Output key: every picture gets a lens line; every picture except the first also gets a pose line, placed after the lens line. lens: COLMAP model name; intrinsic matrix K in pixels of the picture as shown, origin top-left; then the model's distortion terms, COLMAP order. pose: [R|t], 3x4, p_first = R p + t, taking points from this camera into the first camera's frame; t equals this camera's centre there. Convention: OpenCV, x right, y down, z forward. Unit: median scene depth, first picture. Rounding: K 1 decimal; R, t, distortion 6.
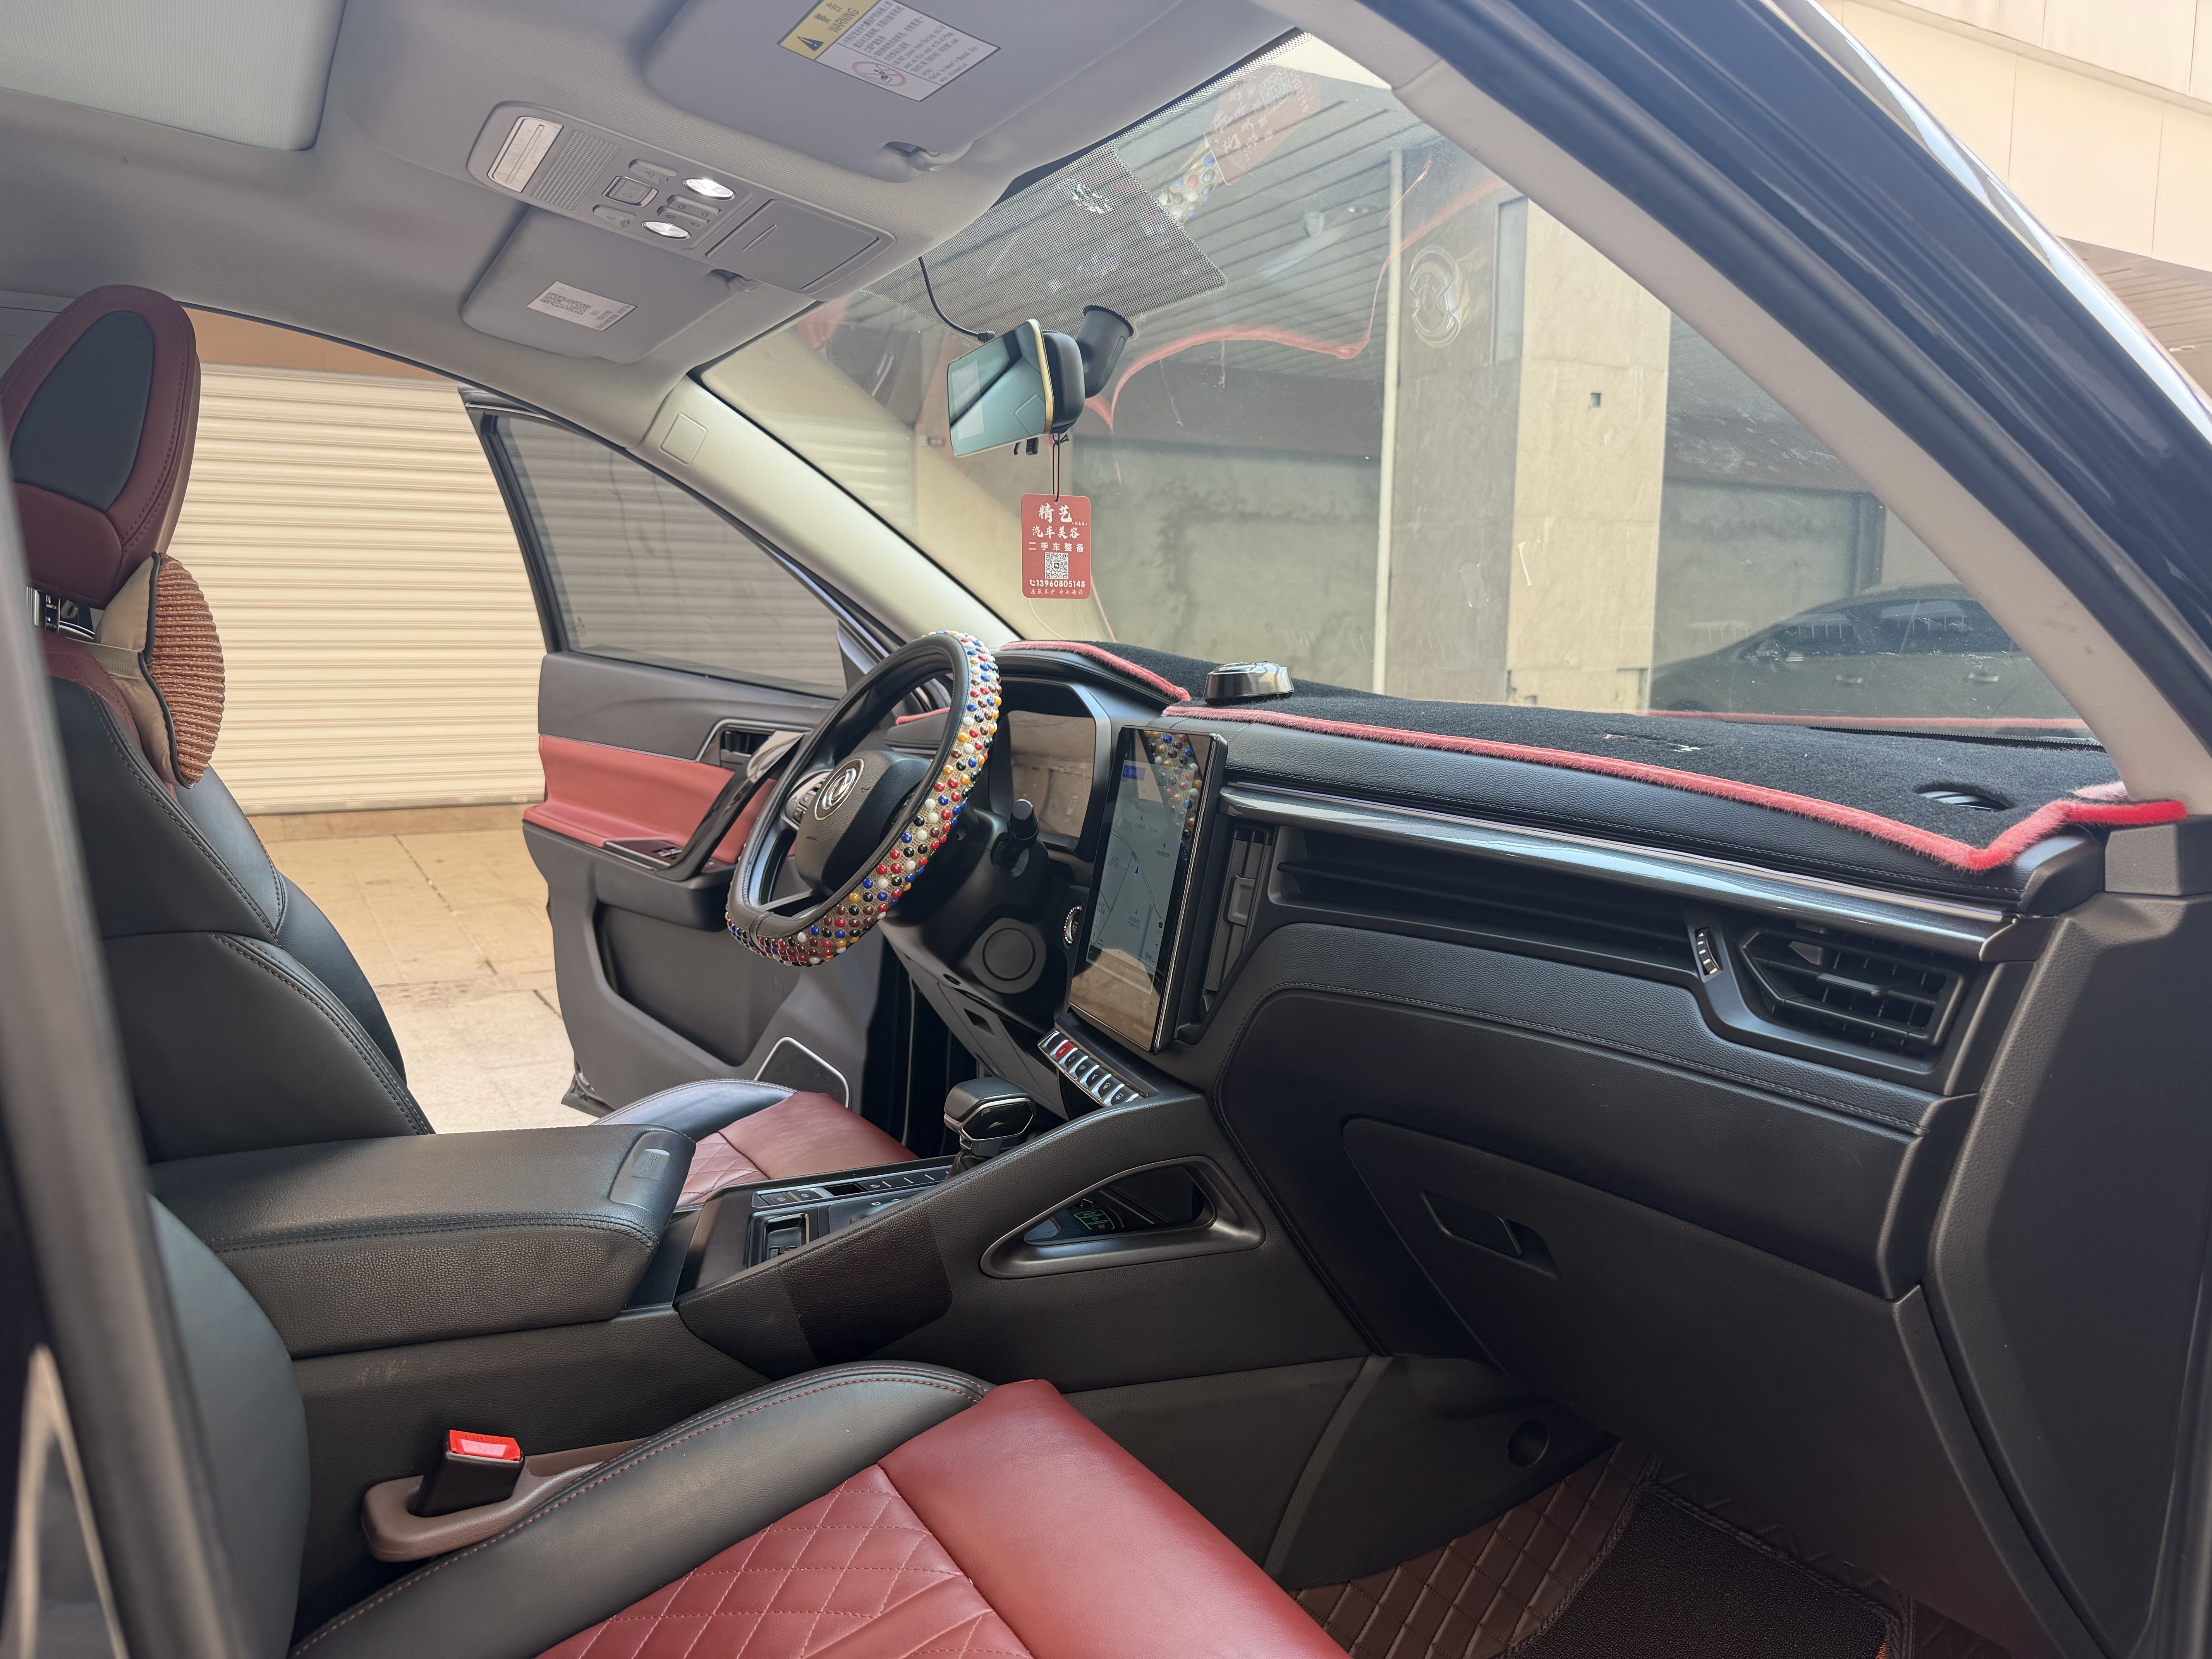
lens RADIAL K [[1559.1, 0, 1111.8], [0, 1559.1, 868.7], [0, 0, 1]] dist [0.030889, -0.035401]
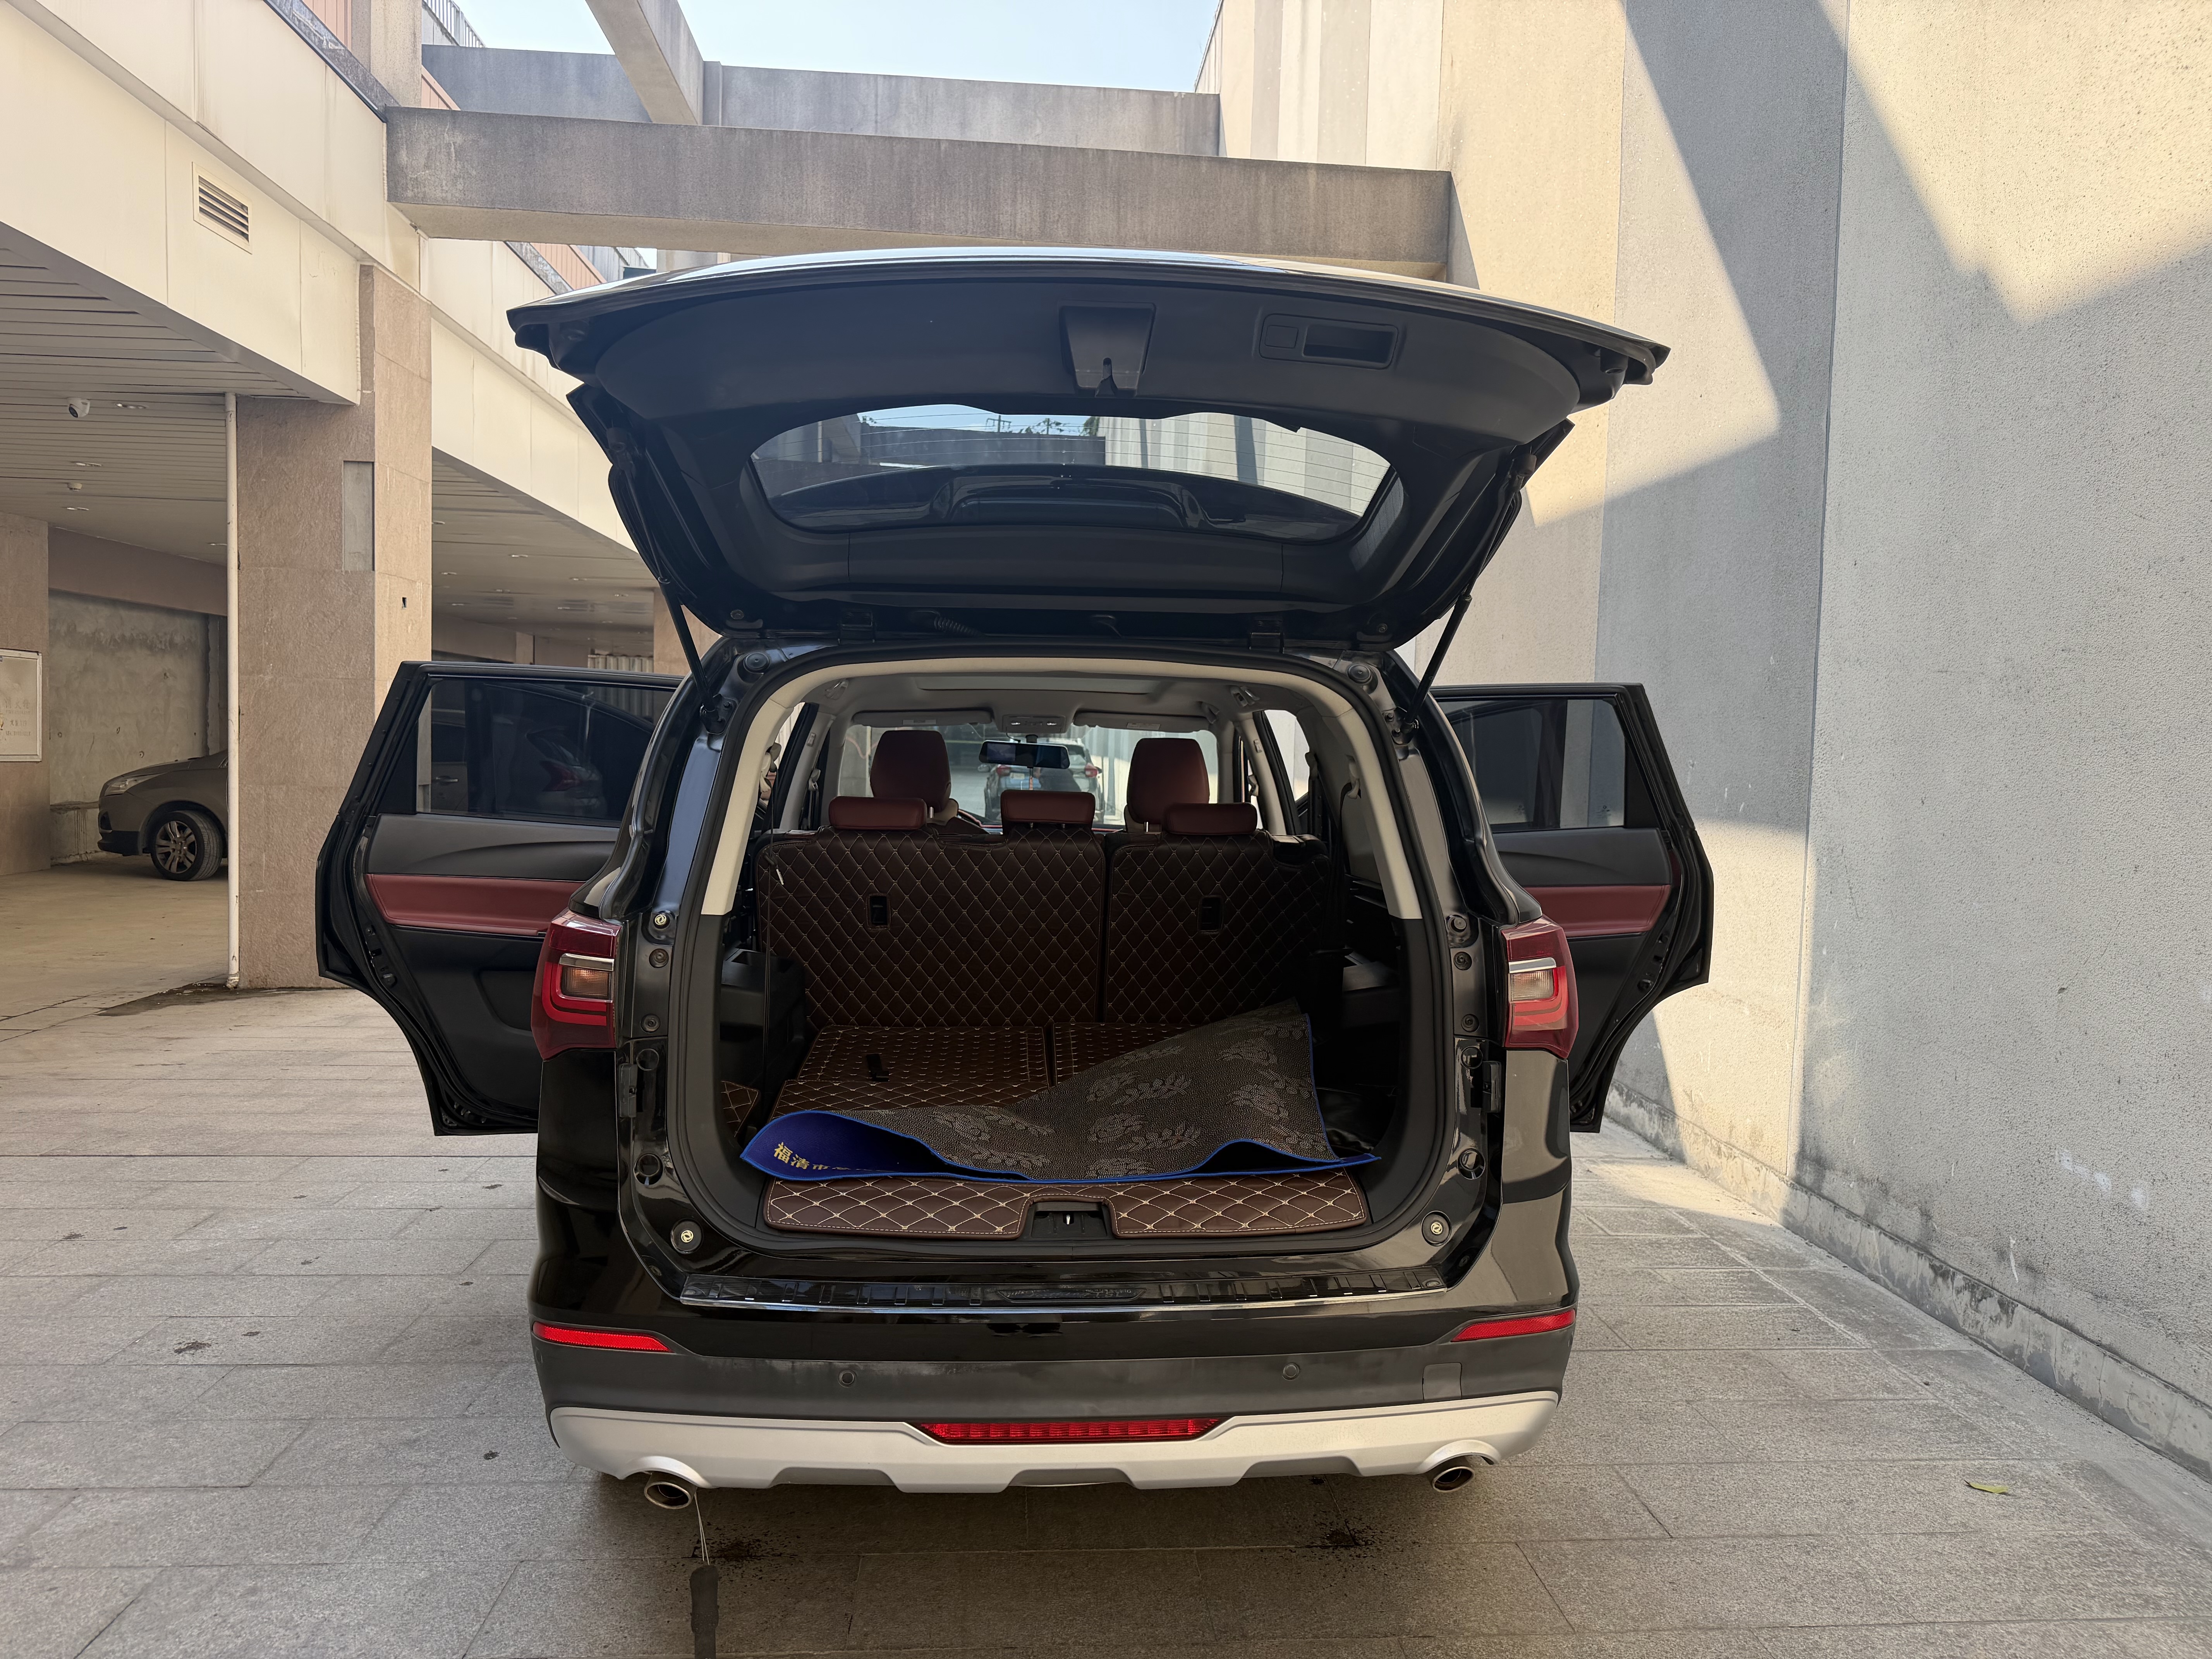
lens RADIAL K [[1559.1, 0, 1113.0], [0, 1559.1, 852.7], [0, 0, 1]] dist [0.030889, -0.035401]
pose [[0.427116, -0.052105, 0.902694, -1.760118], [0.107549, 0.994179, 0.006497, -0.021322], [-0.897778, 0.094309, 0.430233, -0.451960]]
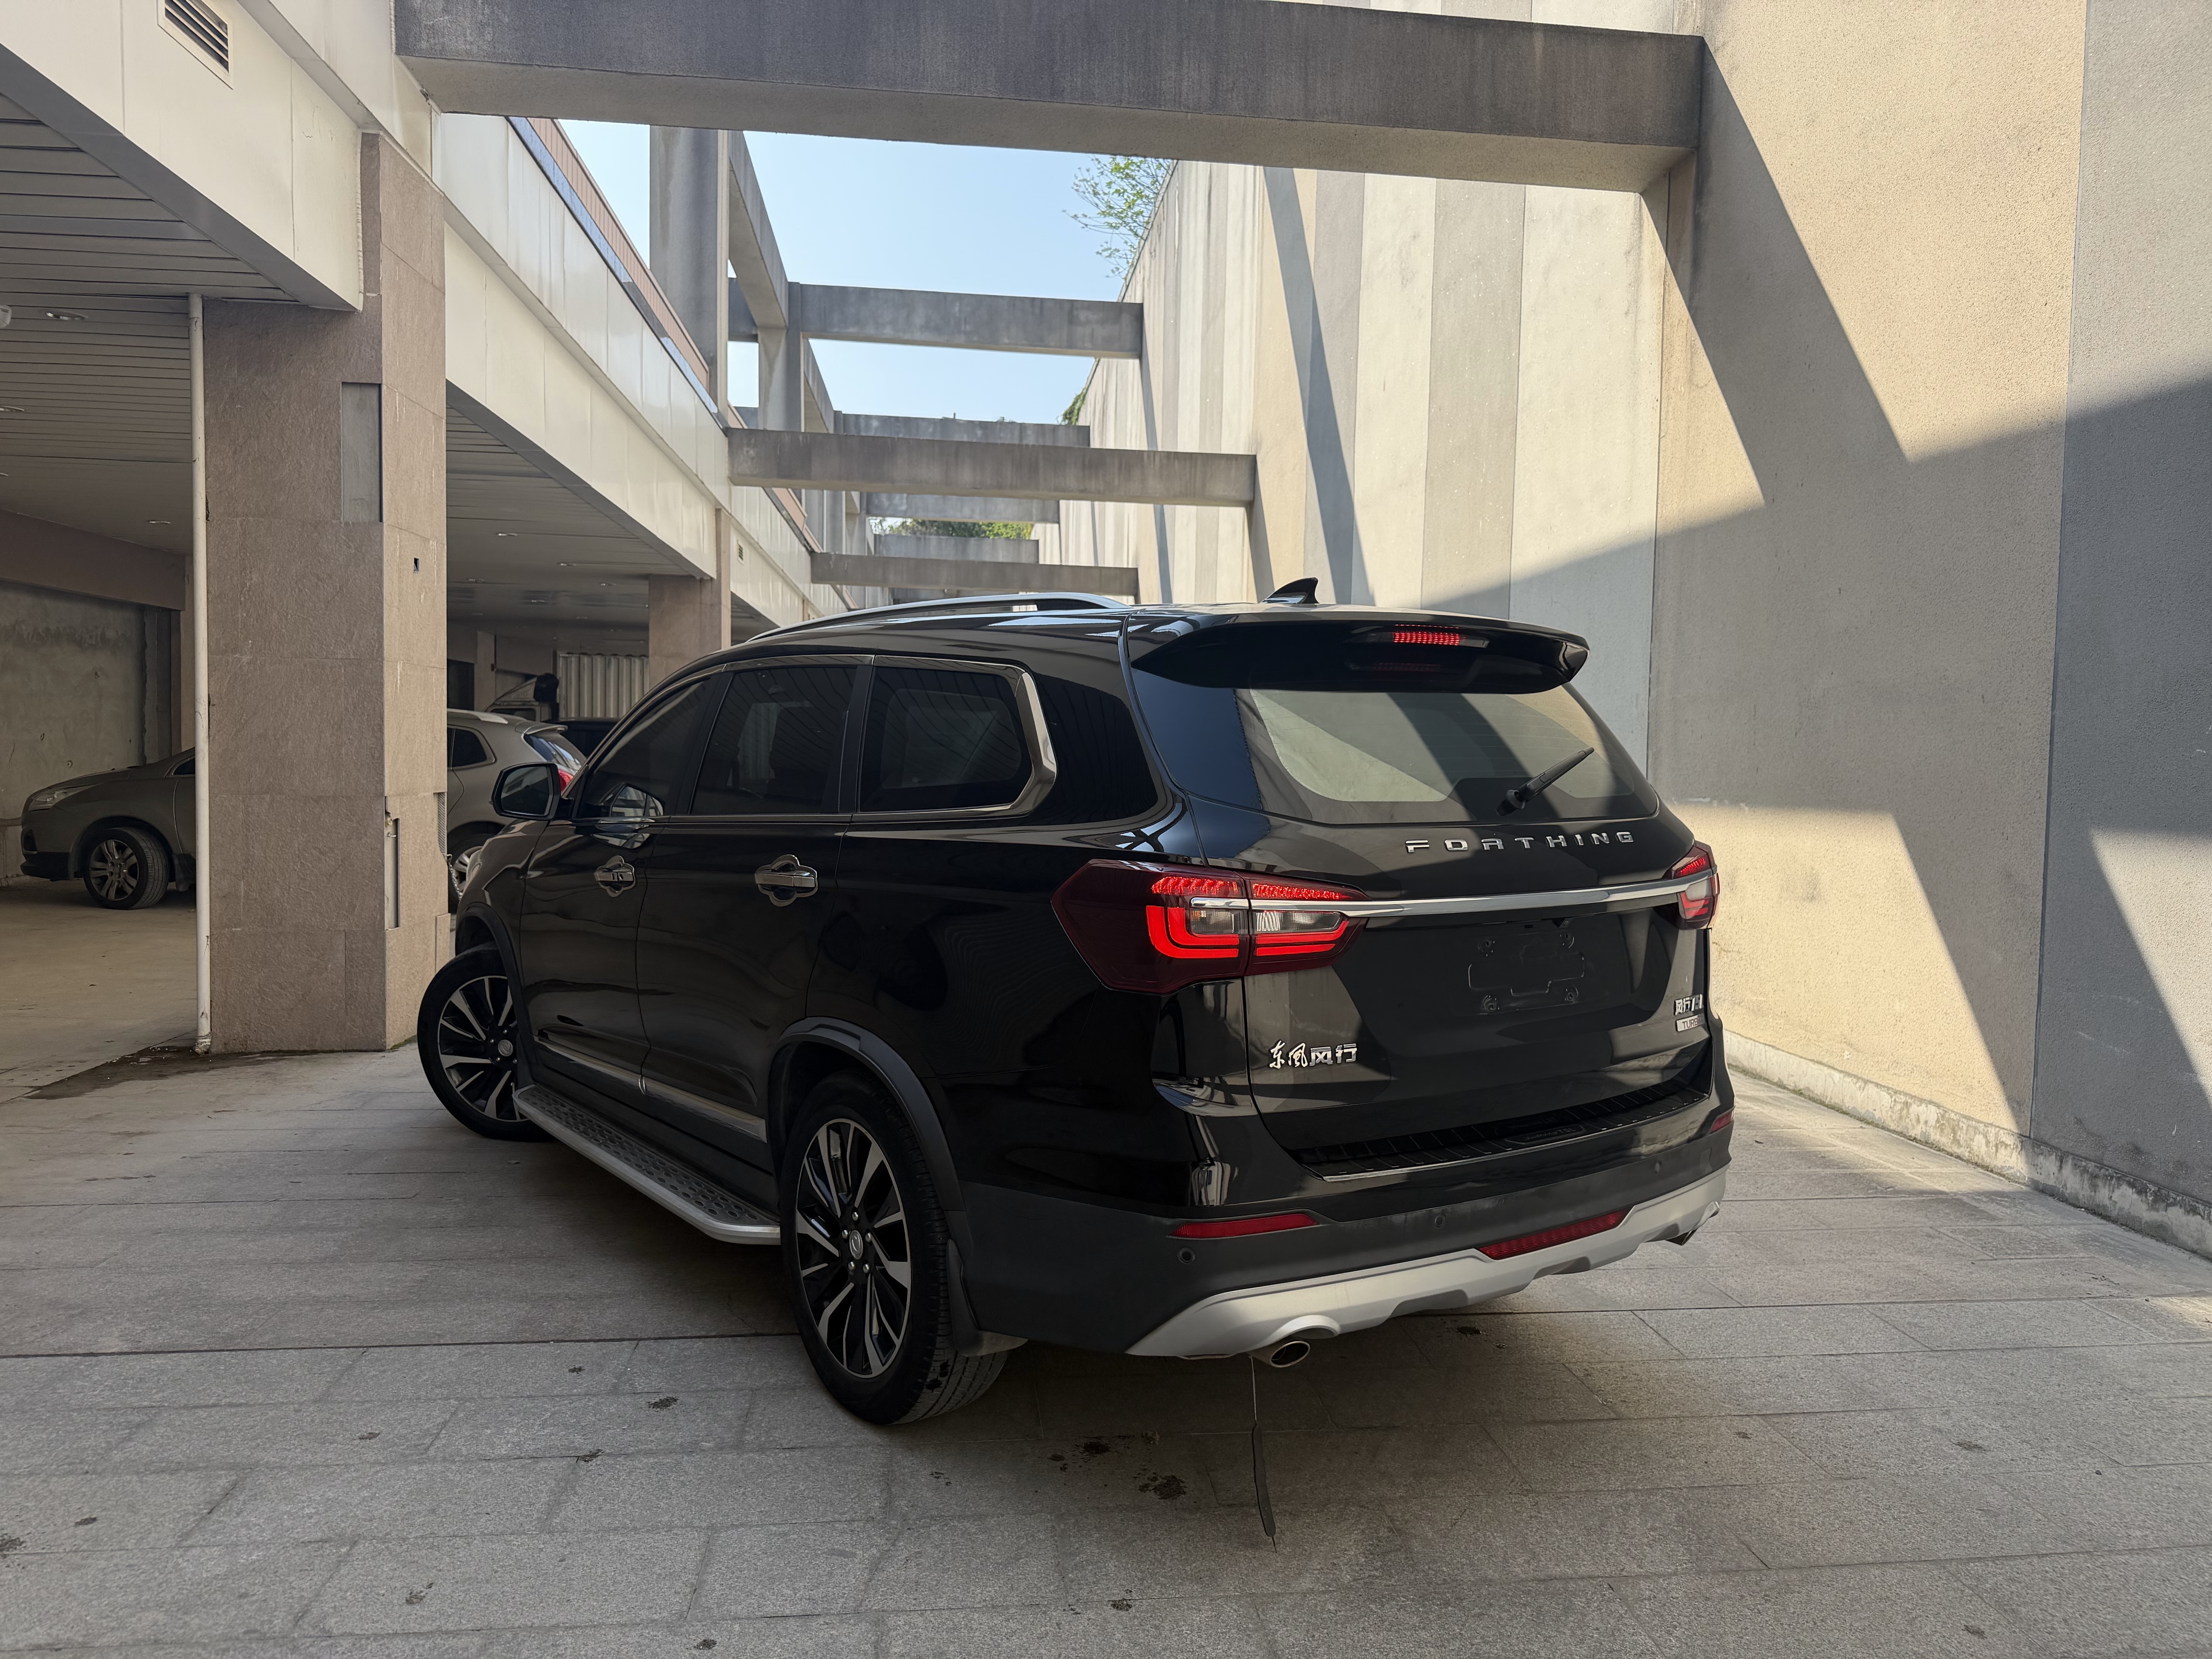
lens RADIAL K [[1559.1, 0, 1118.5], [0, 1559.1, 851.5], [0, 0, 1]] dist [0.030889, -0.035401]
pose [[0.391255, -0.052391, 0.918790, -1.351115], [0.118309, 0.992957, 0.006240, -0.086196], [-0.912646, 0.106259, 0.394698, 0.232450]]
